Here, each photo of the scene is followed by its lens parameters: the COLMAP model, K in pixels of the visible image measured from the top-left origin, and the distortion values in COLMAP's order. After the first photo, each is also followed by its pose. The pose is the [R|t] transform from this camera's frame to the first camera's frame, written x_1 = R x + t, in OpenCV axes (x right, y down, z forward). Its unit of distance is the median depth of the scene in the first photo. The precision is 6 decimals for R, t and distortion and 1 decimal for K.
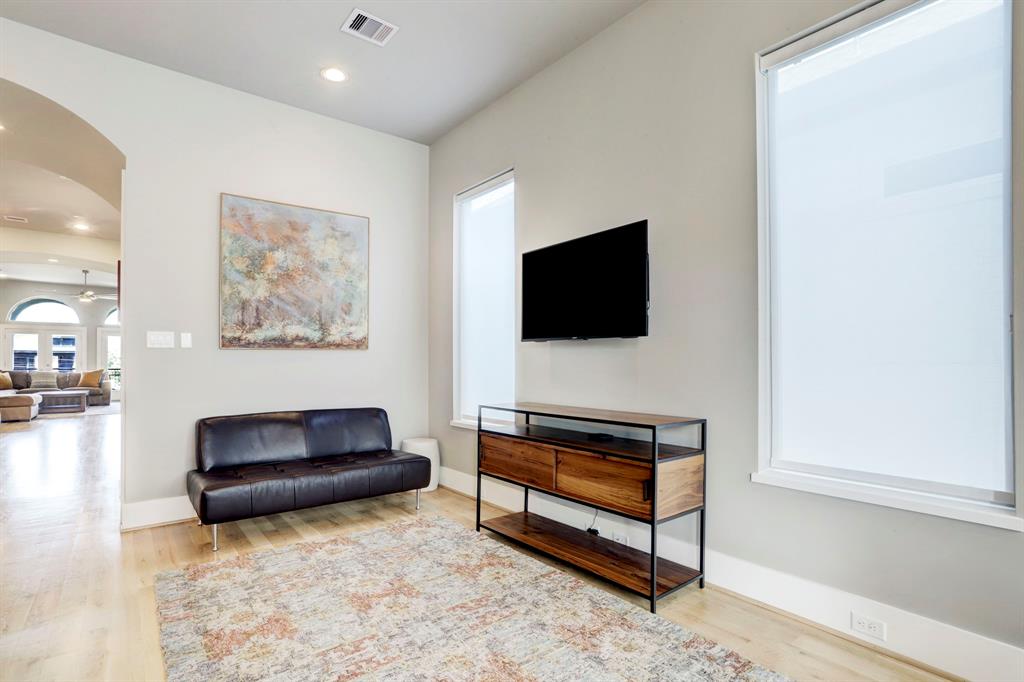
lens RADIAL K [[489.7, 0, 512.8], [0, 489.7, 357.3], [0, 0, 1]] dist [-0.028974, 0.008171]
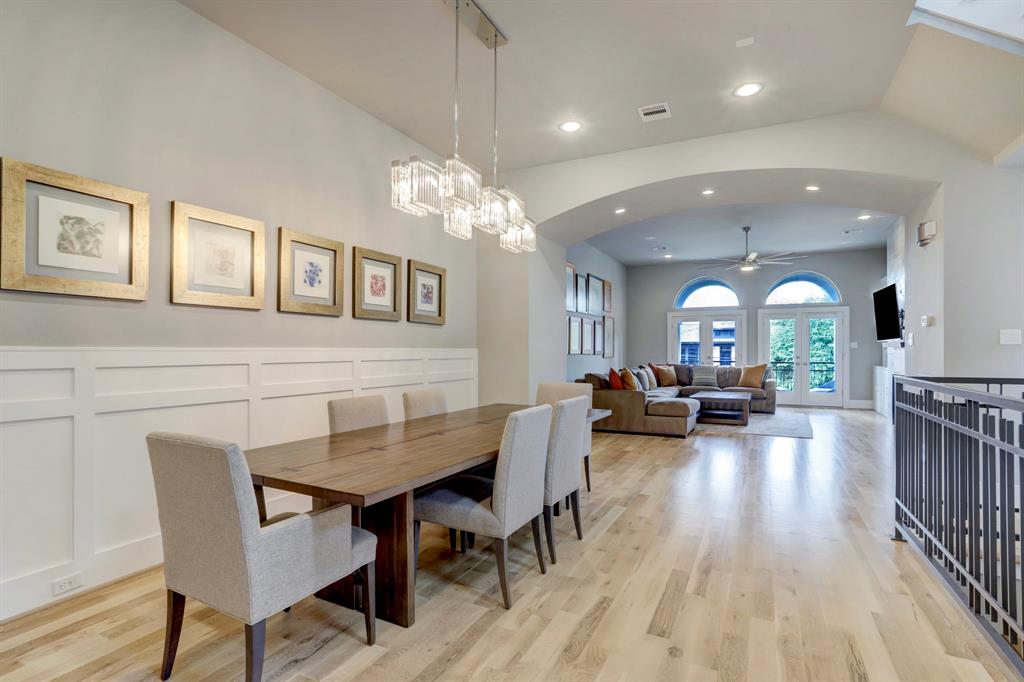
lens RADIAL K [[489.7, 0, 529.4], [0, 489.7, 357.9], [0, 0, 1]] dist [-0.028974, 0.008171]
pose [[0.425391, 0.010426, -0.904950, -0.975407], [0.010831, 0.999803, 0.016610, -0.003582], [0.904945, -0.016867, 0.425195, 1.045131]]
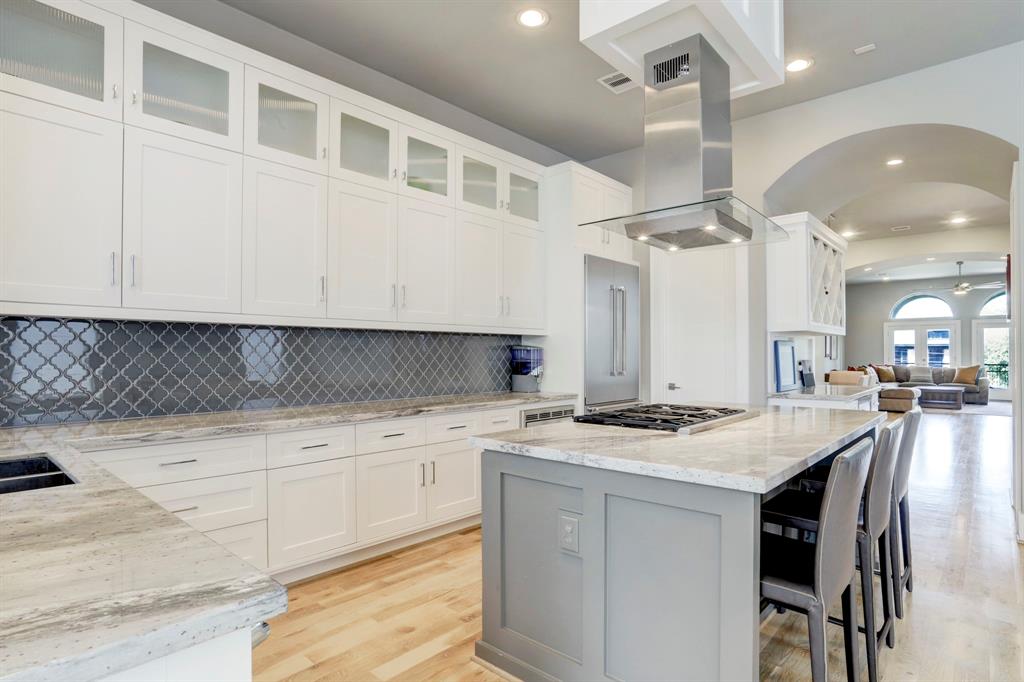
lens RADIAL K [[544.8, 0, 514.5], [0, 544.8, 351.6], [0, 0, 1]] dist [-0.018558, 0.001438]
pose [[0.160376, -0.004689, -0.987045, 0.059049], [0.008819, 0.999956, -0.003318, -0.015624], [0.987017, -0.008173, 0.160410, -0.119081]]
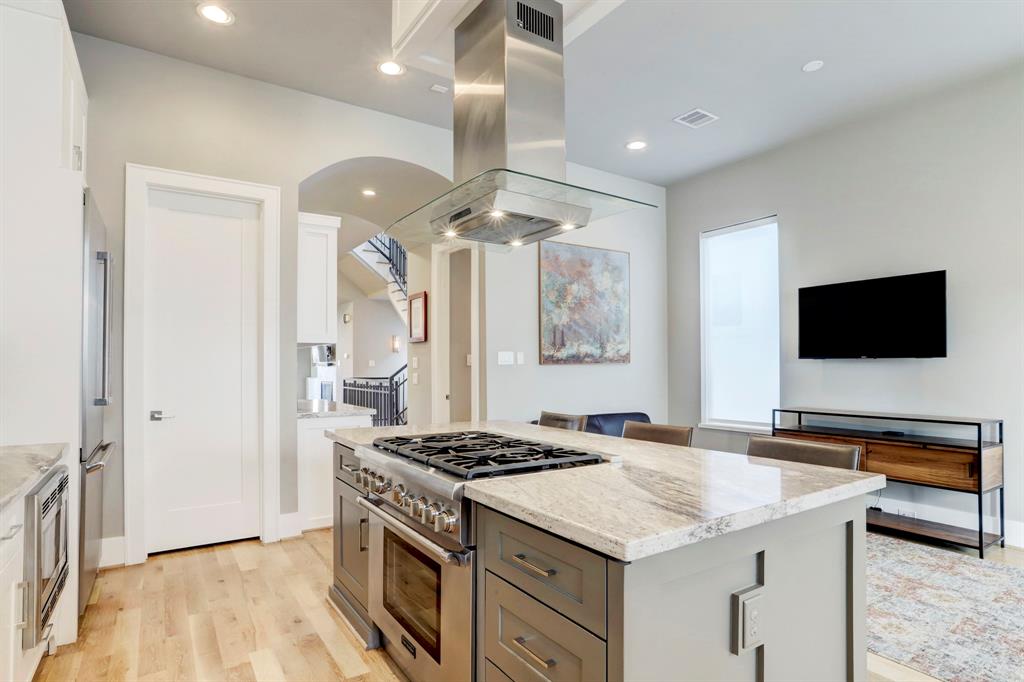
lens RADIAL K [[535.7, 0, 522.2], [0, 535.7, 355.9], [0, 0, 1]] dist [-0.013933, 0.014768]
pose [[0.997483, -0.004577, -0.070764, -0.487189], [0.003846, 0.999938, -0.010456, -0.022690], [0.070807, 0.010158, 0.997438, -0.334934]]
